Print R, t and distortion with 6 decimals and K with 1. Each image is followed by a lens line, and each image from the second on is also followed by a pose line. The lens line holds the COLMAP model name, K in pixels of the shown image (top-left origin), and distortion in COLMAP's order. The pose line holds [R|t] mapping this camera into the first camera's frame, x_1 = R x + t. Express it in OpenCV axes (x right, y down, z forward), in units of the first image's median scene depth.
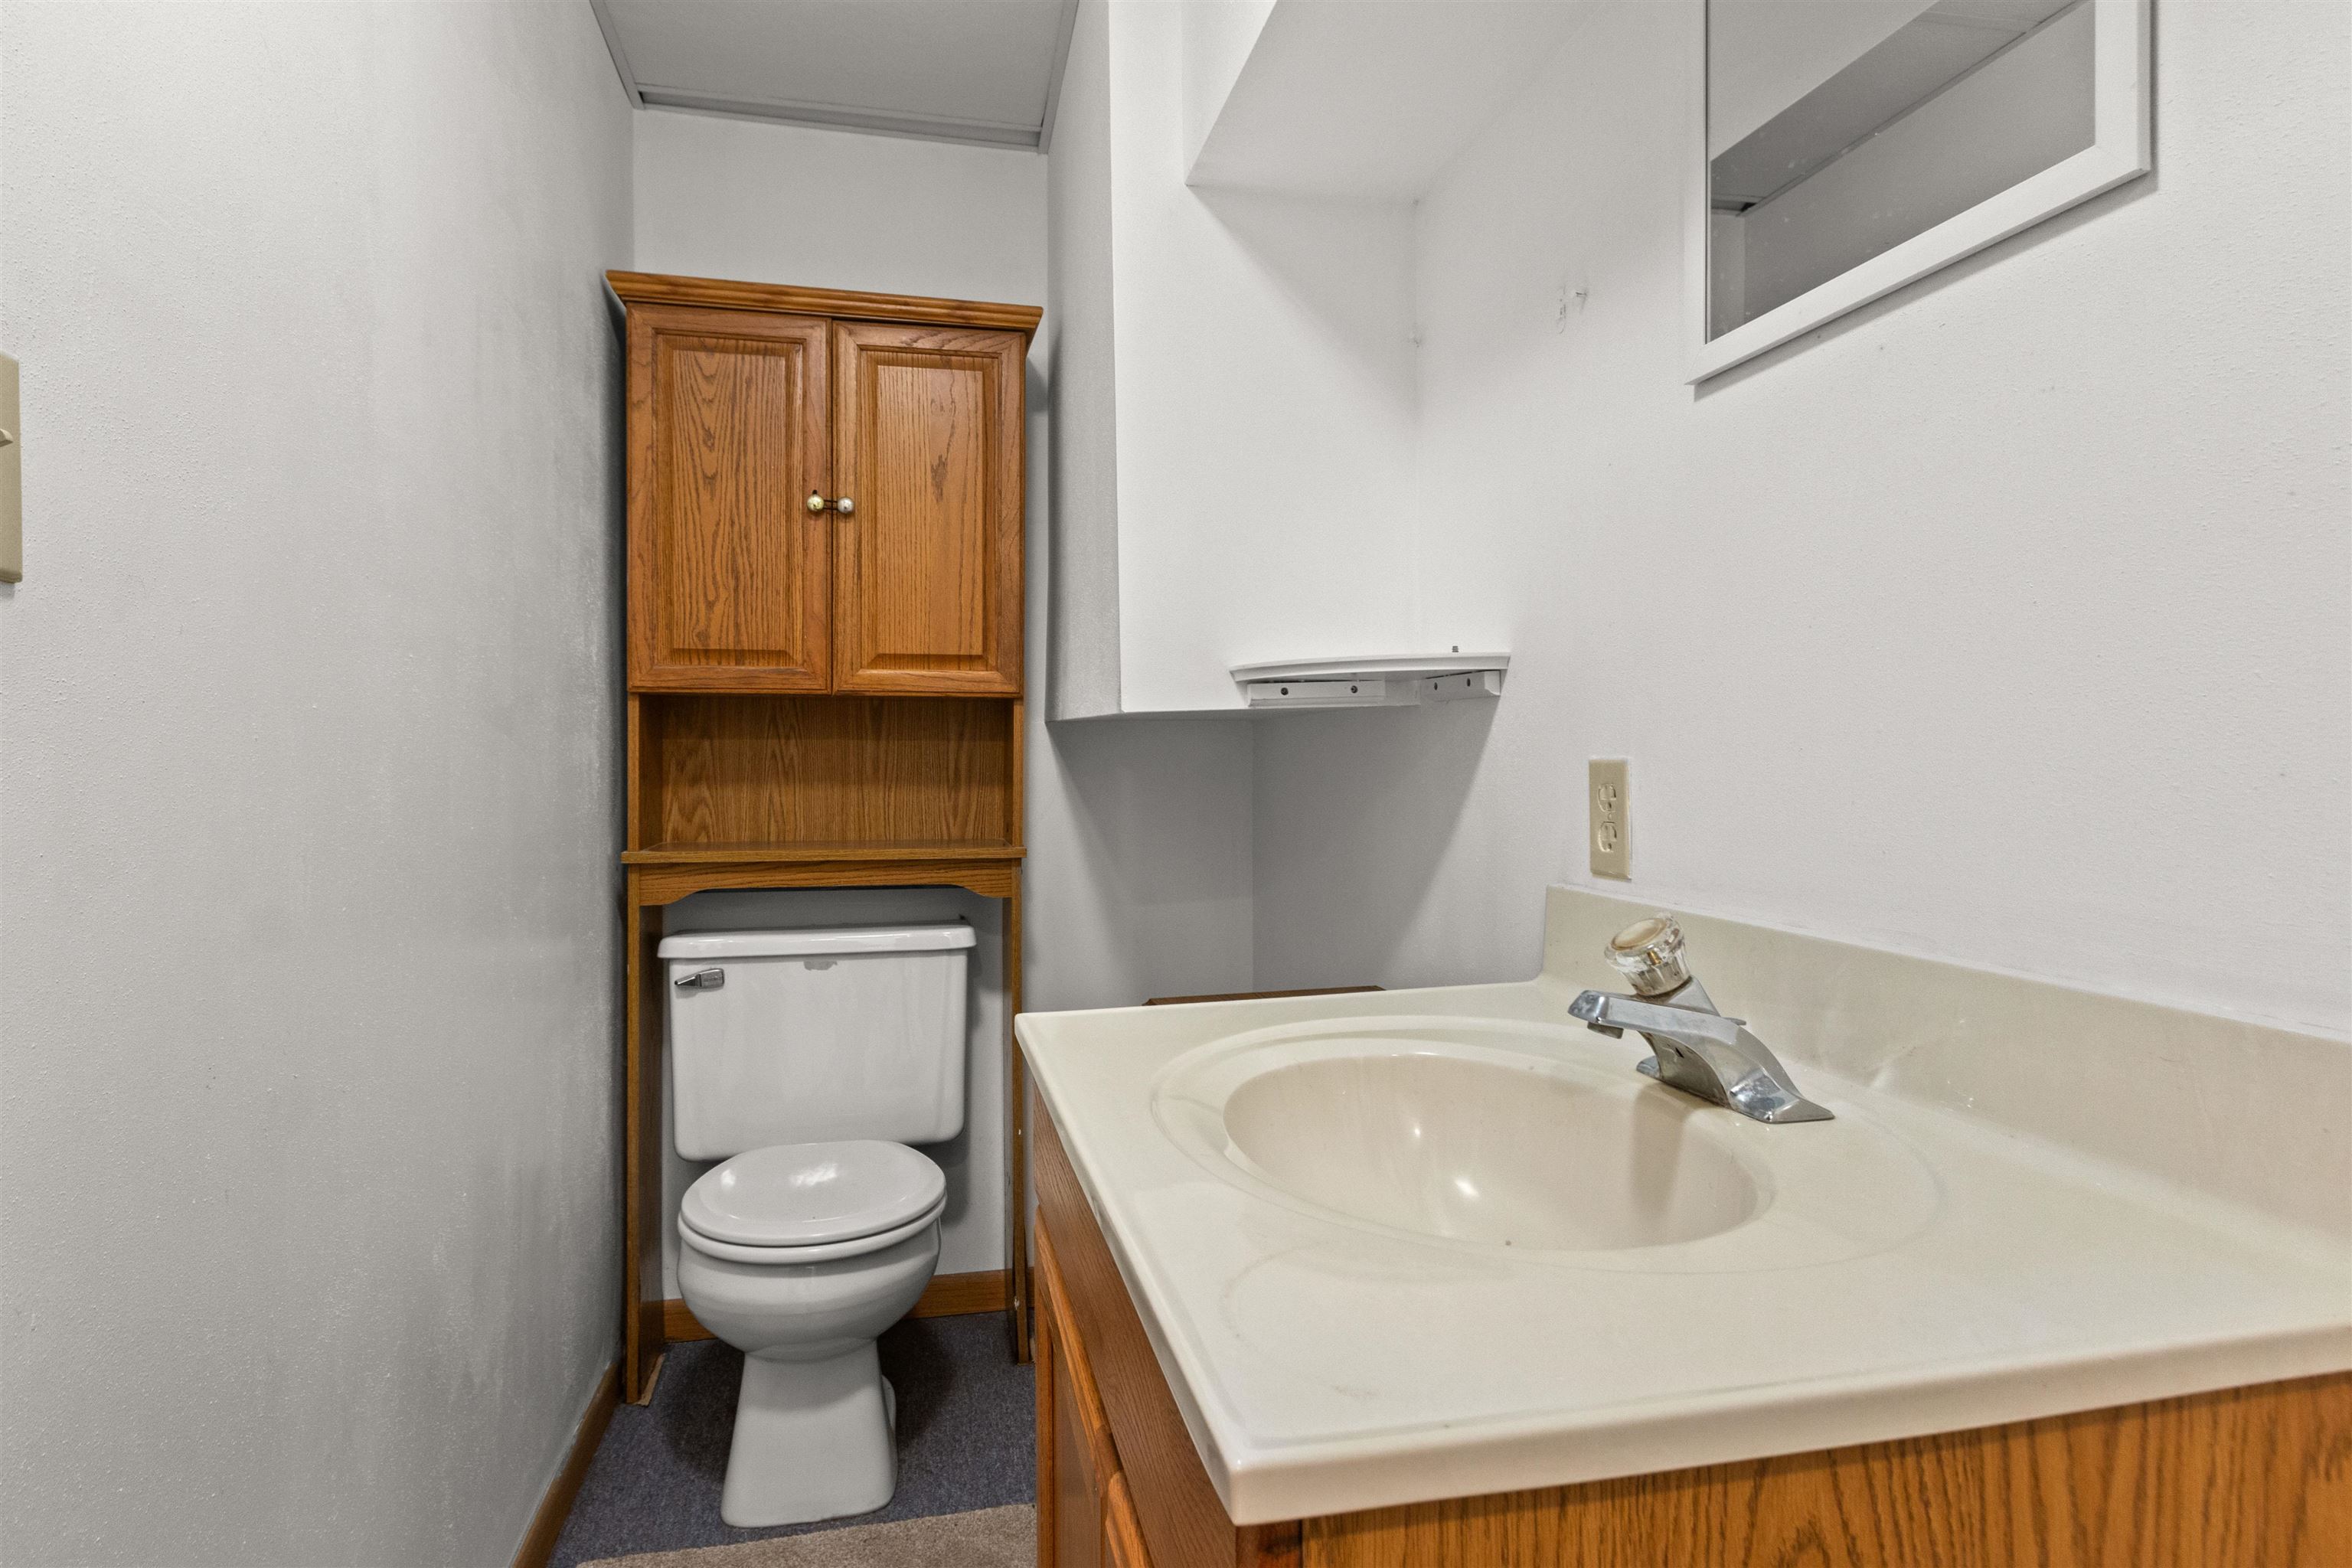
lens RADIAL K [[1288.4, 0, 1175.4], [0, 1288.4, 748.1], [0, 0, 1]] dist [0.001879, -0.000452]
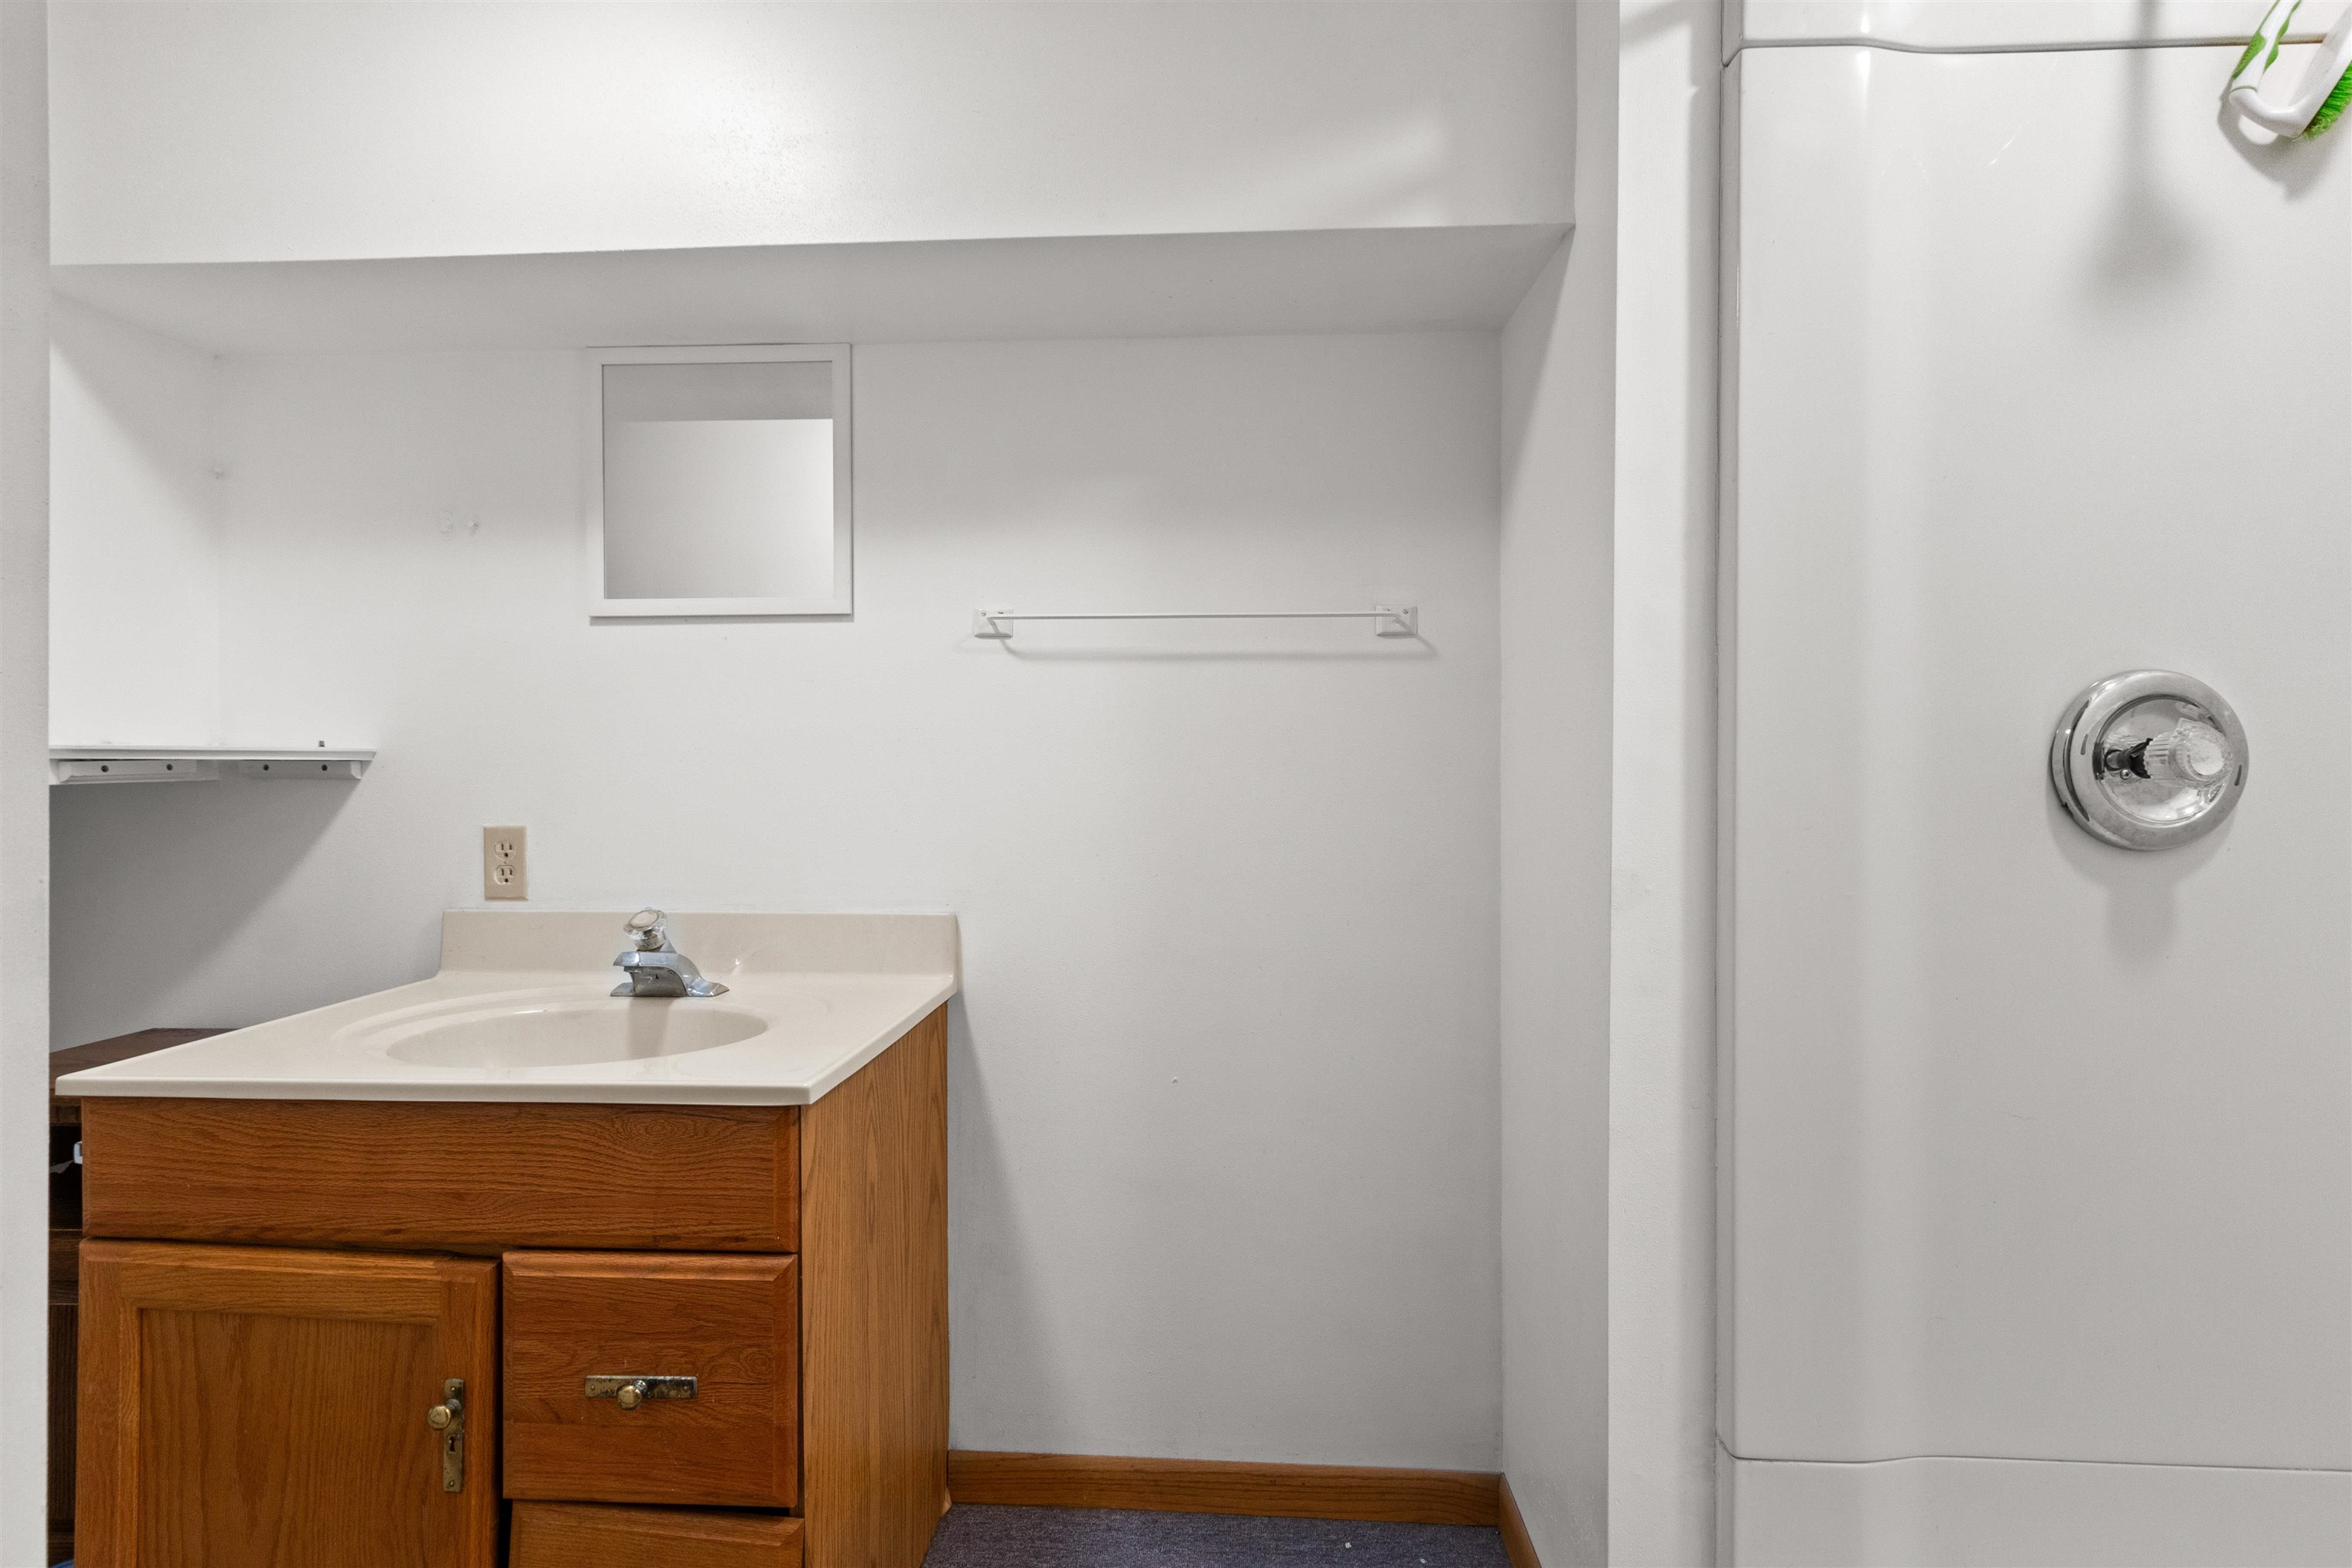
lens RADIAL K [[1091.7, 0, 1185.6], [0, 1091.7, 791.3], [0, 0, 1]] dist [0.003366, -0.001148]
pose [[0.252826, -0.005576, 0.967496, -0.753744], [-0.009788, 0.999917, 0.008321, -0.053734], [-0.967462, -0.011573, 0.252750, -0.162988]]
